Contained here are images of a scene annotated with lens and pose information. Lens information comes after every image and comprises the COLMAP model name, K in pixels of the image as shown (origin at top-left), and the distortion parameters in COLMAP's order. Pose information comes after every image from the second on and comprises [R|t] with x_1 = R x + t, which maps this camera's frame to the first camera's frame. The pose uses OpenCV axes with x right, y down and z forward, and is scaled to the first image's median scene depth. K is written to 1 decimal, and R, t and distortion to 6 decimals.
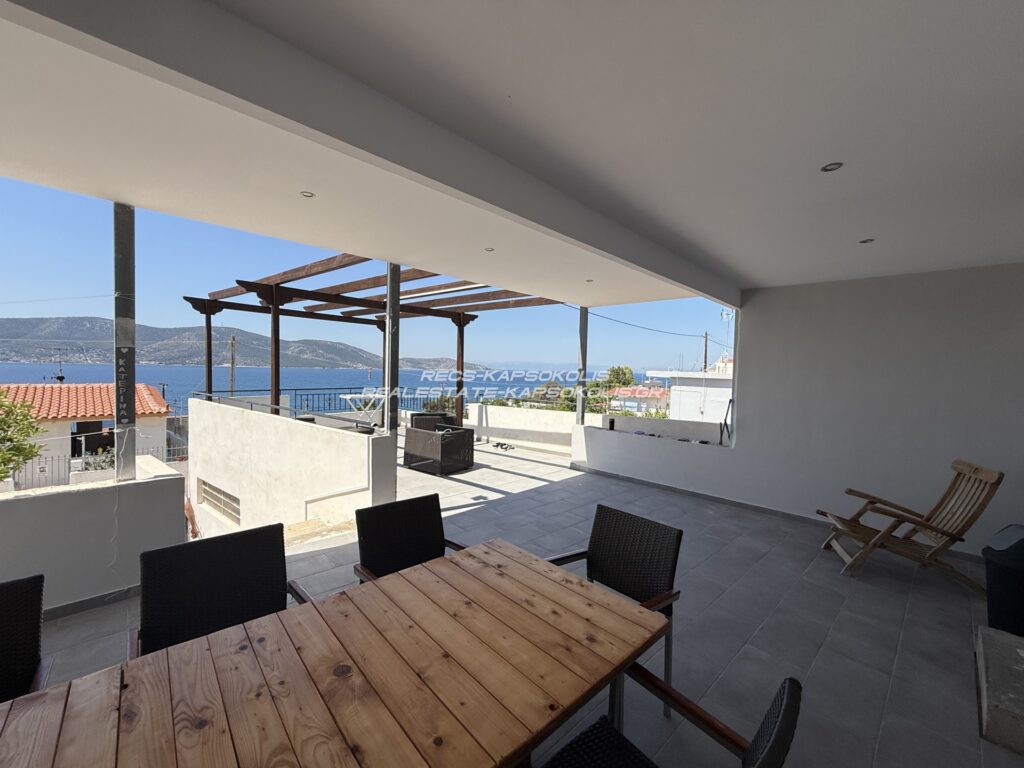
lens RADIAL K [[408.5, 0, 509.5], [0, 408.5, 381.7], [0, 0, 1]] dist [0.000231, 0.000139]
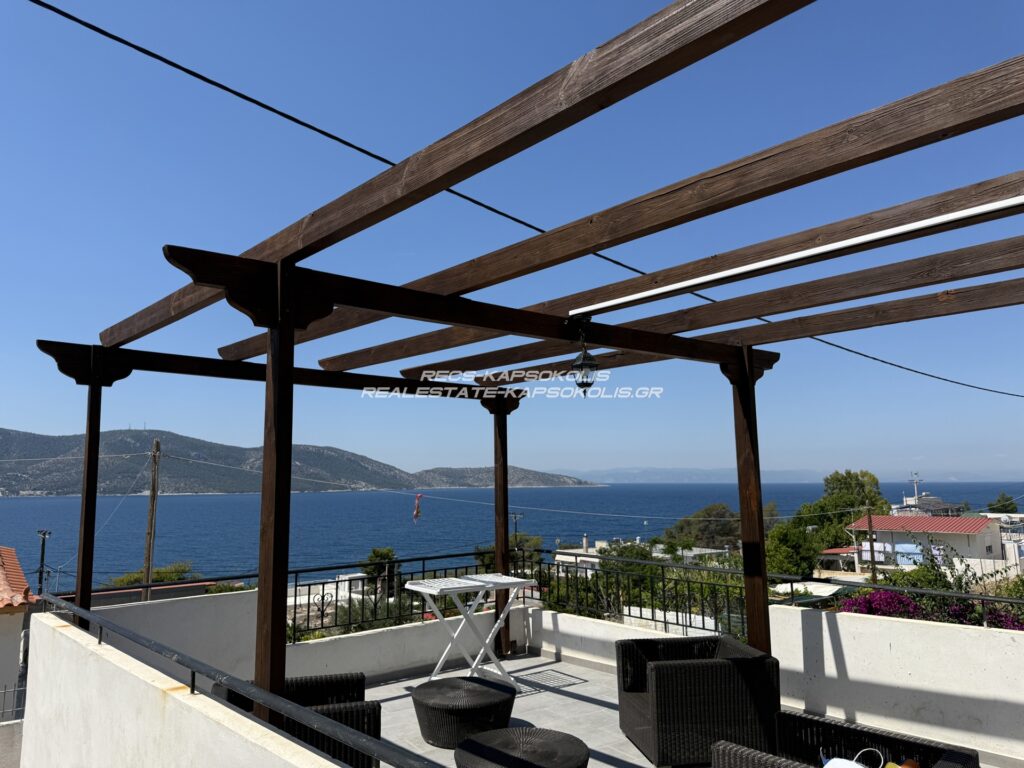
lens RADIAL K [[714.6, 0, 512.0], [0, 714.6, 384.0], [0, 0, 1]] dist [-0.004200, -0.004403]
pose [[0.990026, -0.055909, -0.129317, -0.246380], [0.033538, 0.985027, -0.169106, -0.038255], [0.136835, 0.163082, 0.977077, 0.371360]]
